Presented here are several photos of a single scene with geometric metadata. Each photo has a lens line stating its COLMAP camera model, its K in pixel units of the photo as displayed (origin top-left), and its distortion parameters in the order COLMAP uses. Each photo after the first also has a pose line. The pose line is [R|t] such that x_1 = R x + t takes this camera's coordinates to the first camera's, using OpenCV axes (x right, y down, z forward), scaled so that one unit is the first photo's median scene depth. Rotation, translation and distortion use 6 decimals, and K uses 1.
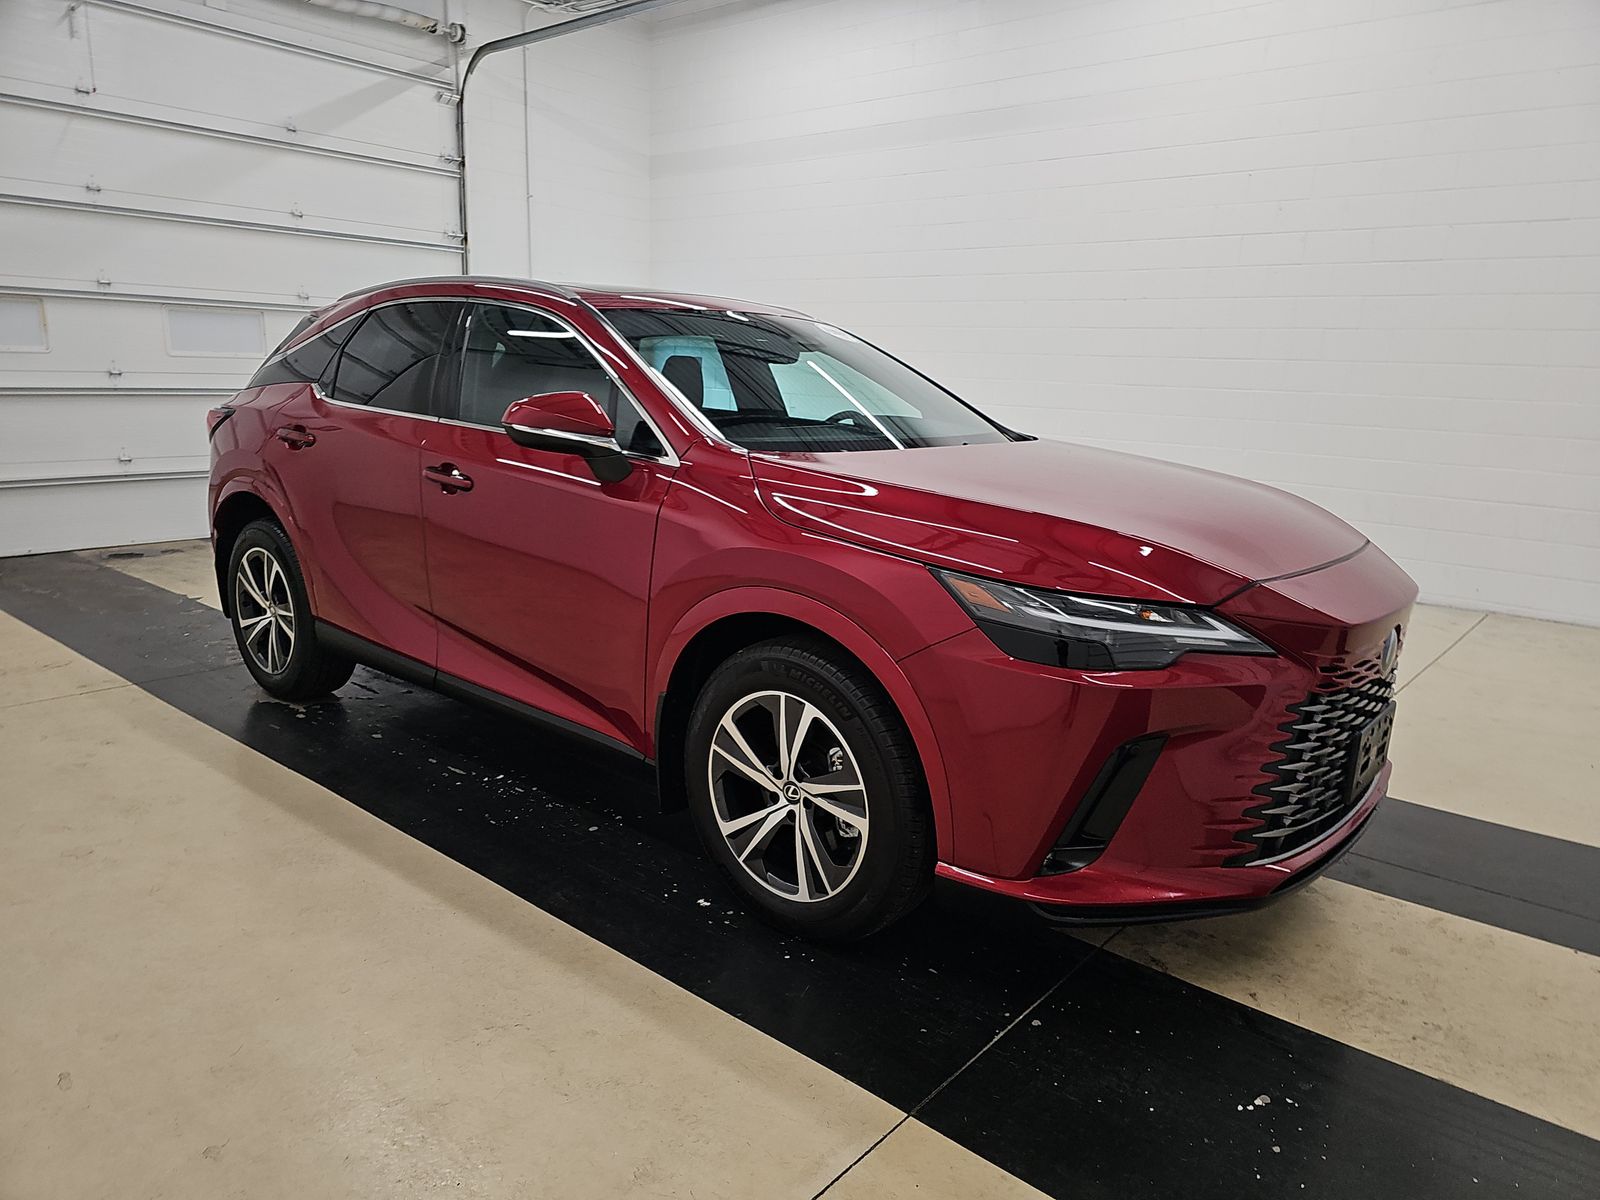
lens RADIAL K [[1048.3, 0, 800.0], [0, 1048.3, 600.0], [0, 0, 1]] dist [0.019291, -0.001981]
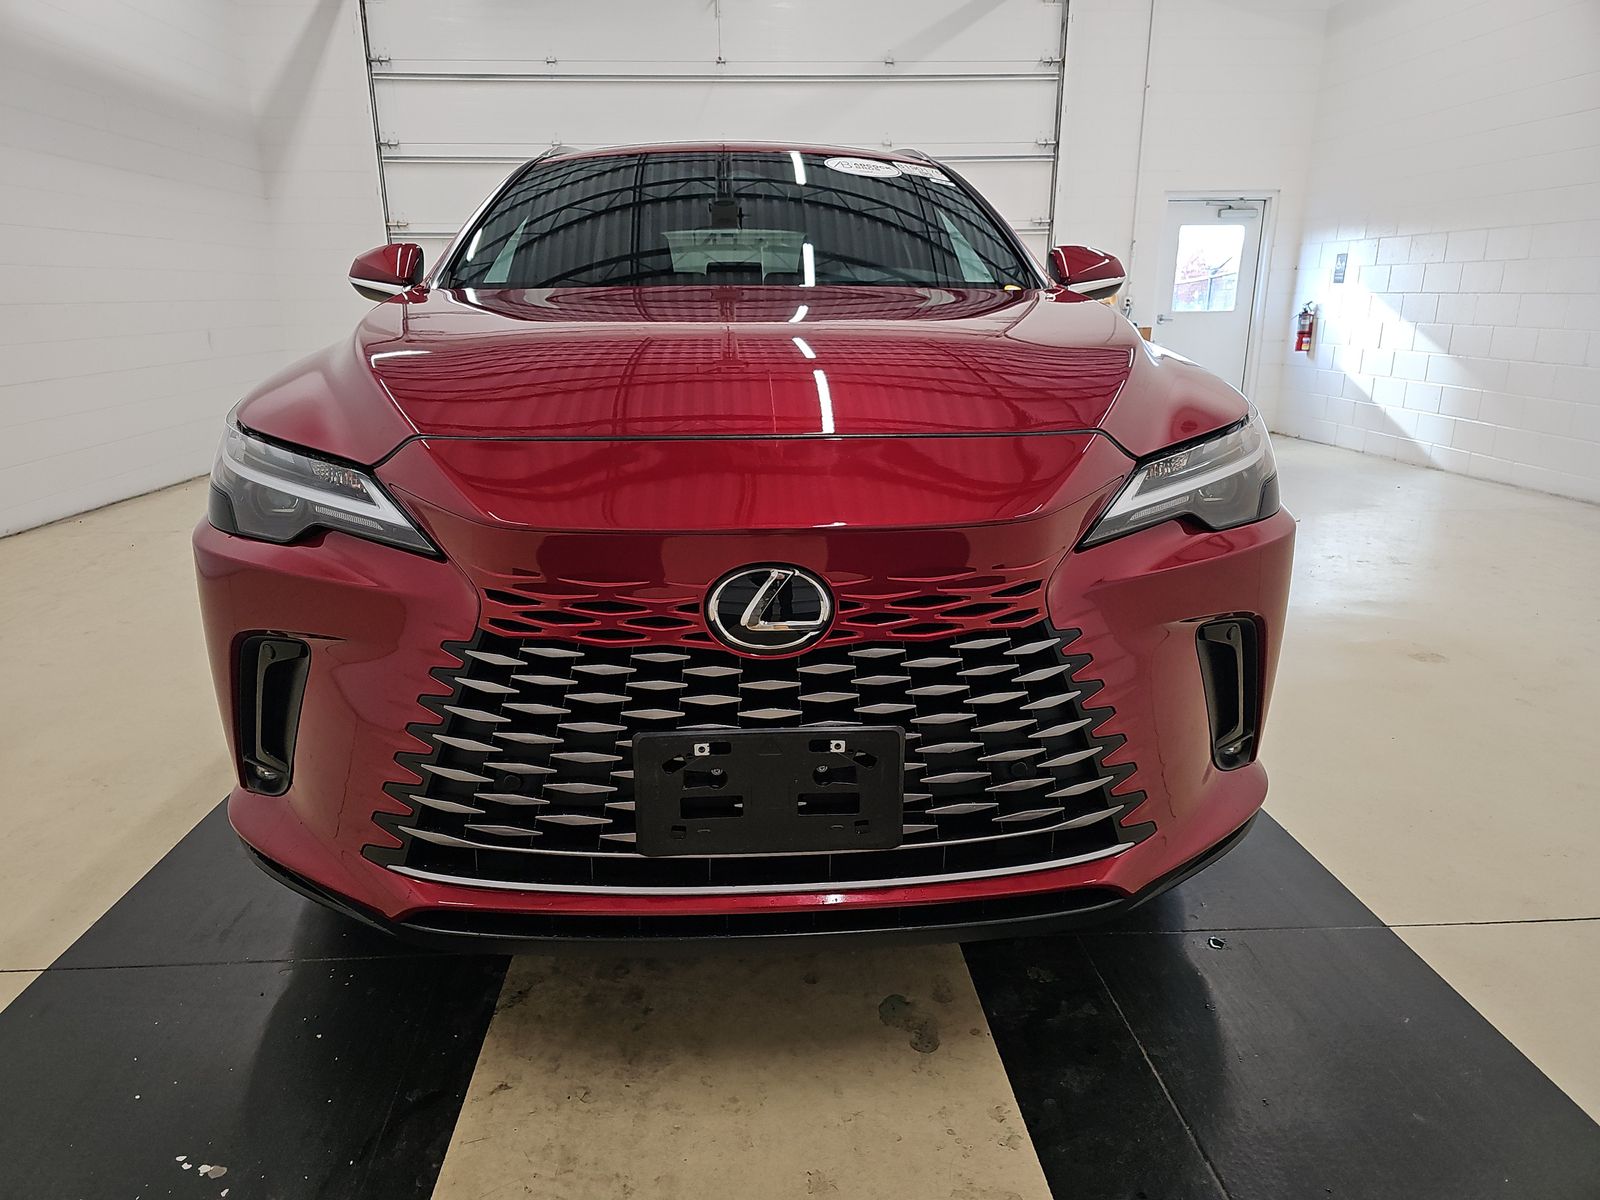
lens RADIAL K [[1056.7, 0, 800.2], [0, 1056.7, 576.5], [0, 0, 1]] dist [0.009785, 0.000201]
pose [[0.691966, 0.147528, -0.706696, 0.888861], [-0.128481, 0.988436, 0.080540, -0.012250], [0.710406, 0.035066, 0.702918, 0.602722]]
